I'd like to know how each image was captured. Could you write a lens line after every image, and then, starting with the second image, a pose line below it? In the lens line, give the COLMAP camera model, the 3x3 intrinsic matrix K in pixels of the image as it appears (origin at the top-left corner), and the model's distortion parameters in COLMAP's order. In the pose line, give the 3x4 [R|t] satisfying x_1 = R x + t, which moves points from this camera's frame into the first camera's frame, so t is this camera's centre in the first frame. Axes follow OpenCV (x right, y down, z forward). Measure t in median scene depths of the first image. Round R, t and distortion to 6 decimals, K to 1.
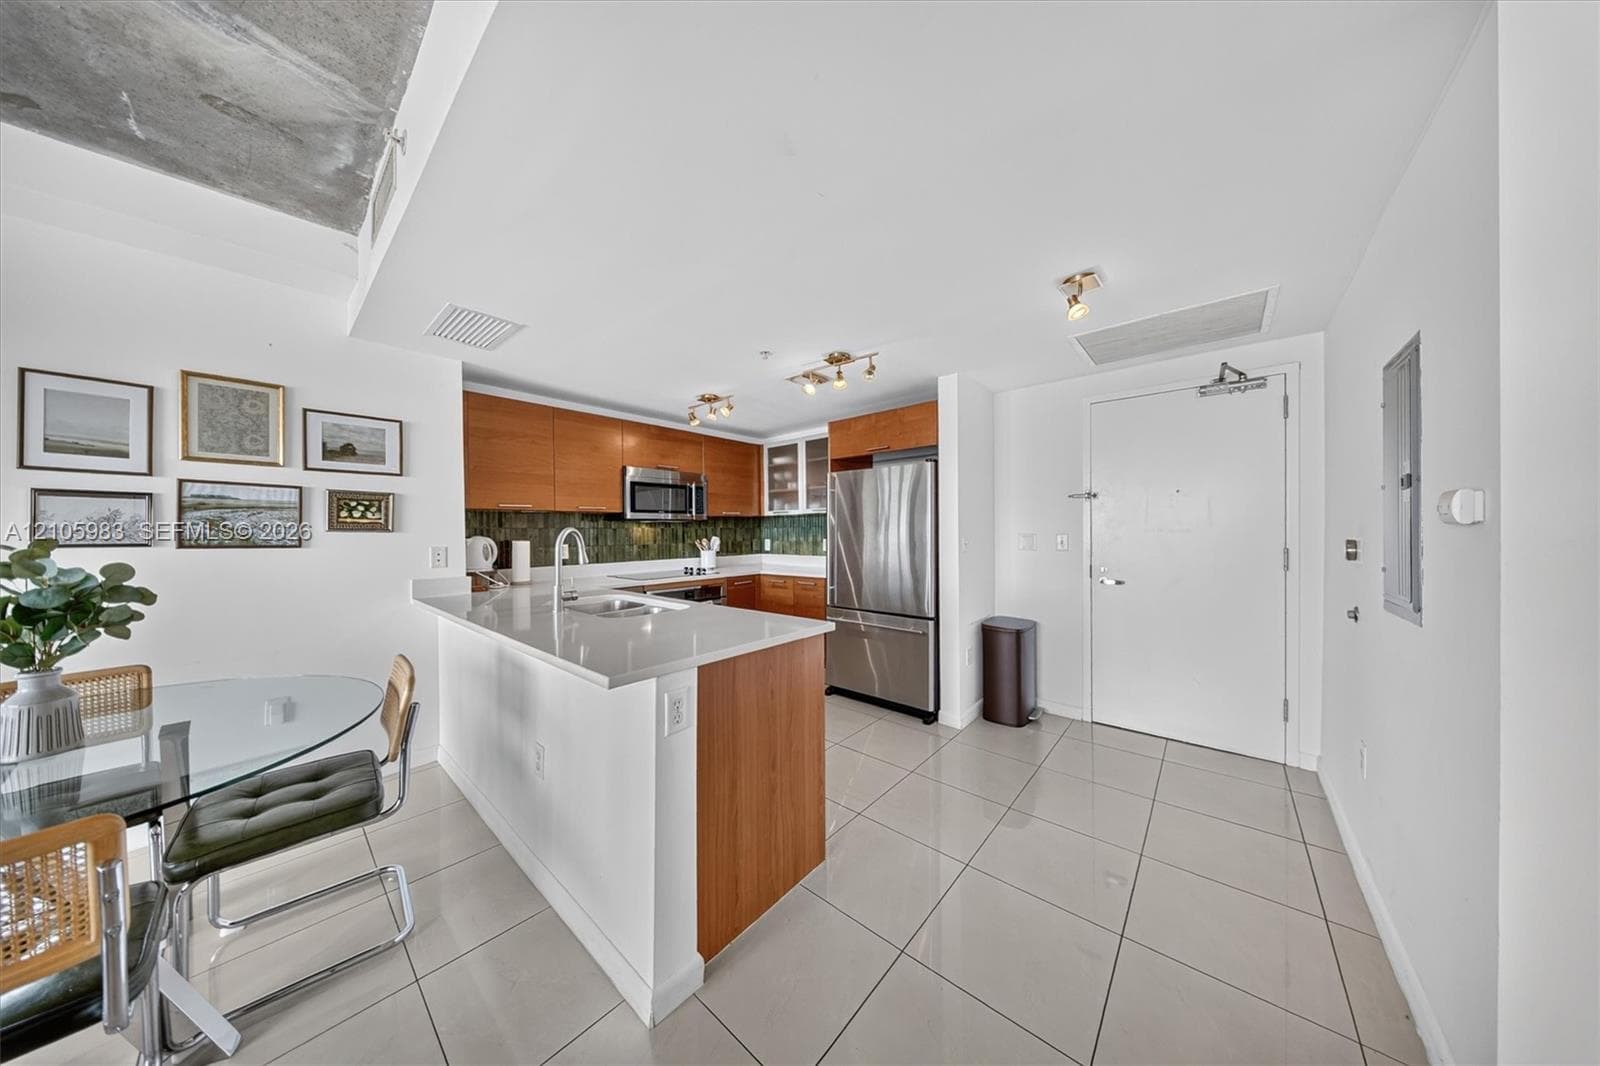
lens RADIAL K [[471.3, 0, 796.1], [0, 471.3, 535.6], [0, 0, 1]] dist [-0.000246, -0.000052]
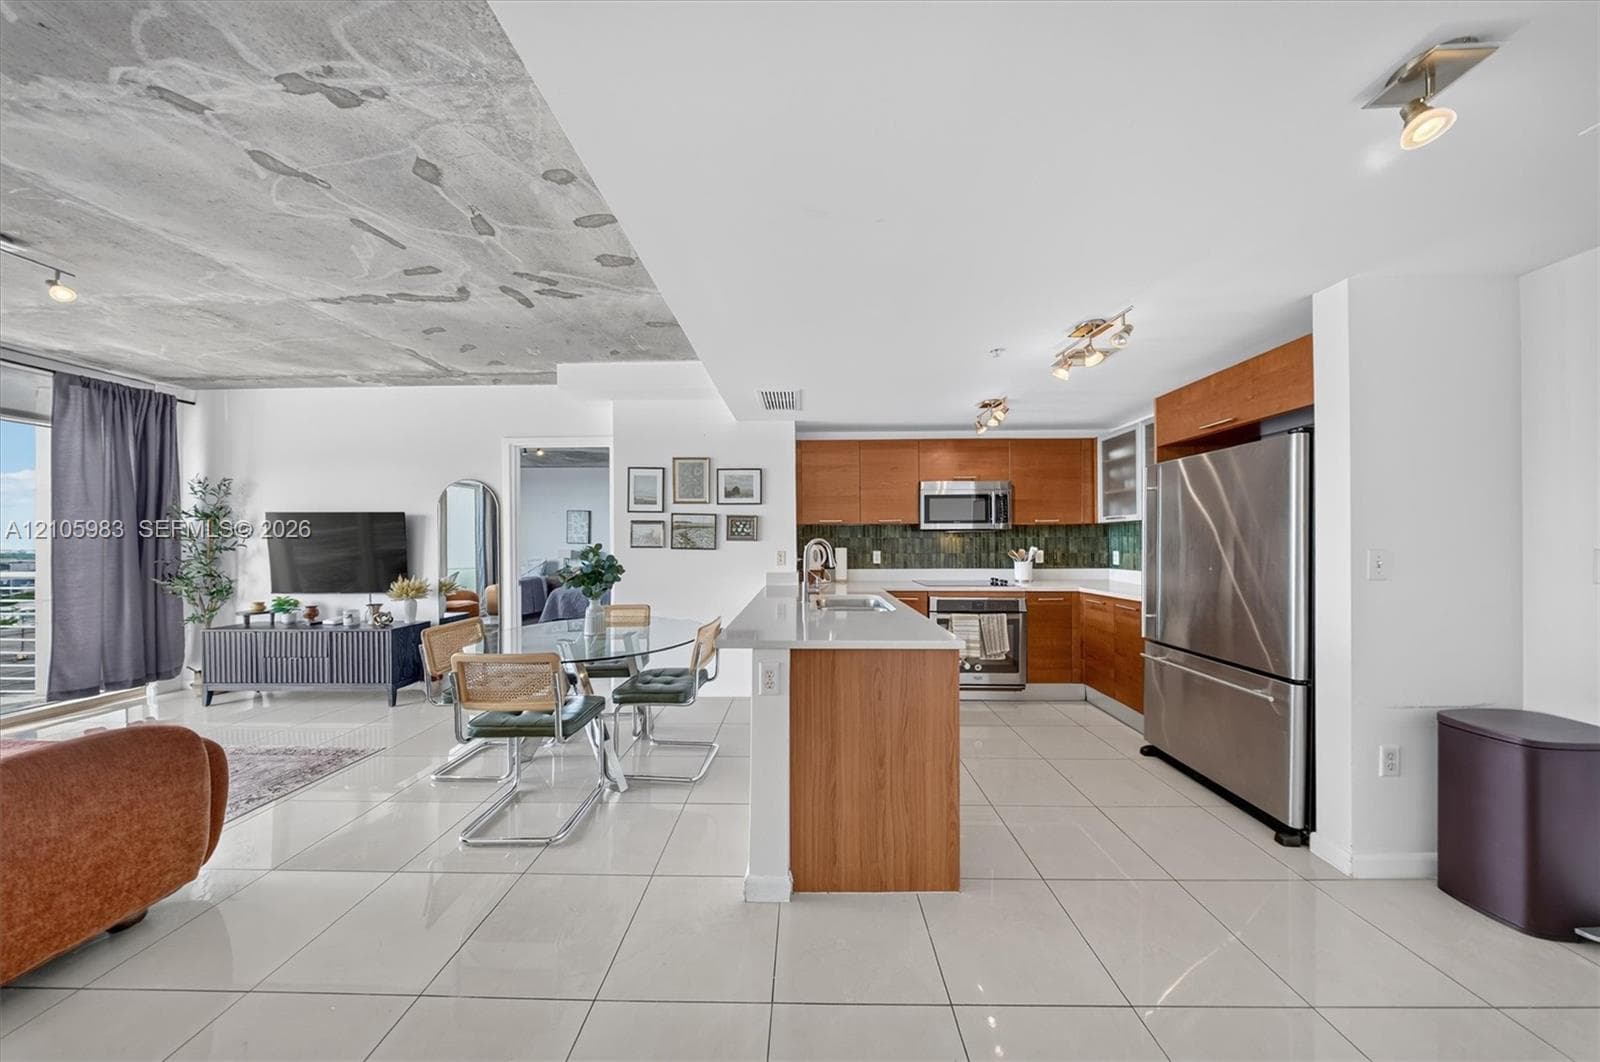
lens RADIAL K [[469.8, 0, 797.8], [0, 469.8, 543.4], [0, 0, 1]] dist [0.000565, -0.001955]
pose [[0.652543, 0.008105, -0.757709, 0.290210], [-0.009052, 0.999955, 0.002901, -0.003864], [0.757698, 0.004966, 0.652586, 0.074644]]
